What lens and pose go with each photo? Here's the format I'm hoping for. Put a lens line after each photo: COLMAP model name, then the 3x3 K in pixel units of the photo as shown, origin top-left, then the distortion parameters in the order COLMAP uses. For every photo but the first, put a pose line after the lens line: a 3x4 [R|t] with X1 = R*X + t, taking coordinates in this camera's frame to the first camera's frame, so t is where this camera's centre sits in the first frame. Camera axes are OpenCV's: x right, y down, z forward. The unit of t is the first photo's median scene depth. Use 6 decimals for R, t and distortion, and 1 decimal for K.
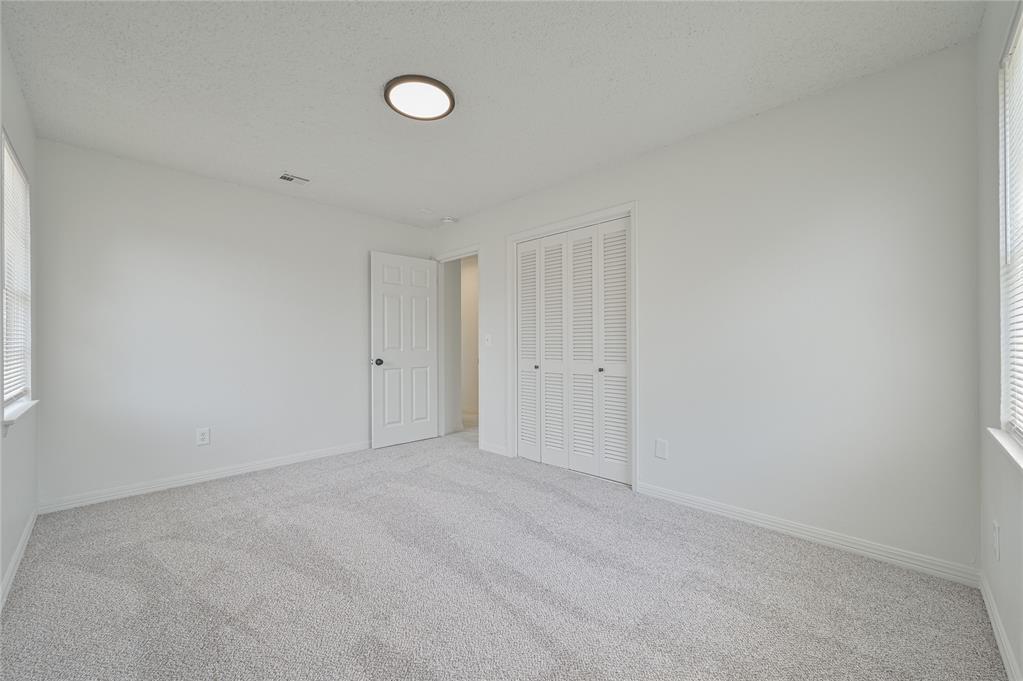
lens RADIAL K [[398.7, 0, 496.0], [0, 398.7, 345.2], [0, 0, 1]] dist [-0.000266, -0.000026]
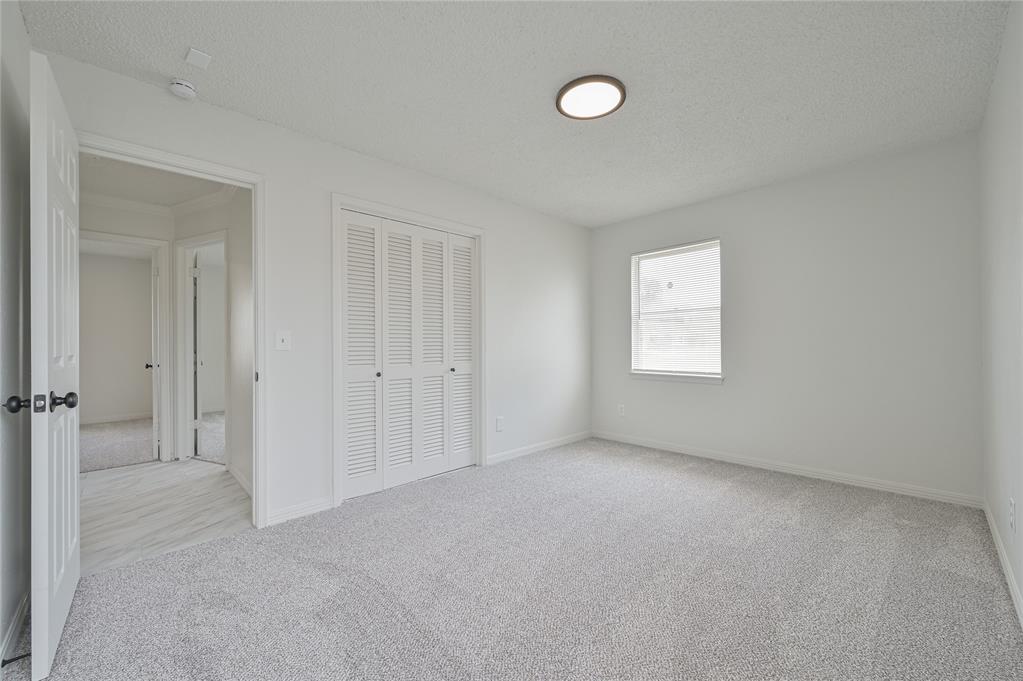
lens RADIAL K [[405.8, 0, 511.5], [0, 405.8, 340.5], [0, 0, 1]] dist [-0.002901, -0.000214]
pose [[0.020897, 0.016494, 0.999646, -0.798932], [0.008497, 0.999825, -0.016674, 0.002958], [-0.999746, 0.008842, 0.020753, 0.790754]]
